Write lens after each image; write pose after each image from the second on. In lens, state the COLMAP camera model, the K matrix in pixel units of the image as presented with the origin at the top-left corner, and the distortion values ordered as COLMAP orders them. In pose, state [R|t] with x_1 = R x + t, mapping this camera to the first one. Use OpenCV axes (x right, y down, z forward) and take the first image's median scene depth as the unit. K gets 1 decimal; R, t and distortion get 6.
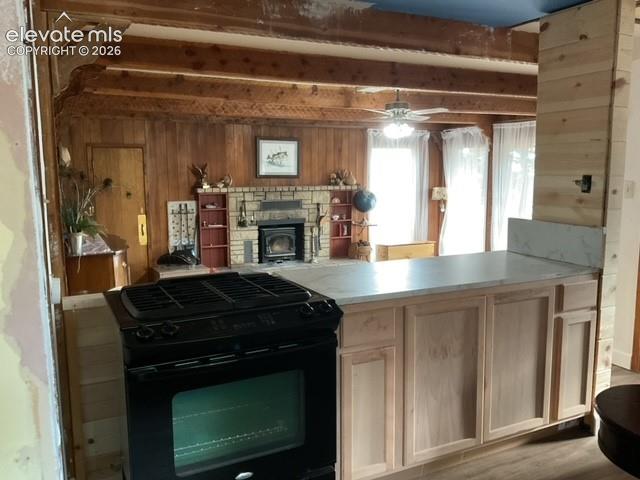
lens RADIAL K [[528.1, 0, 320.0], [0, 528.1, 240.0], [0, 0, 1]] dist [0.079188, -0.161676]
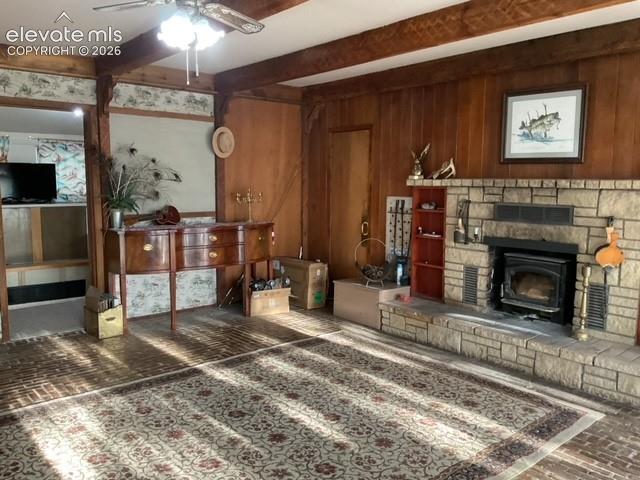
lens RADIAL K [[528.1, 0, 320.0], [0, 528.1, 240.0], [0, 0, 1]] dist [0.079188, -0.161676]
pose [[0.239158, 0.116693, -0.963943, 0.407666], [-0.134246, 0.987192, 0.086201, -0.058392], [0.961656, 0.108790, 0.251760, 0.672074]]
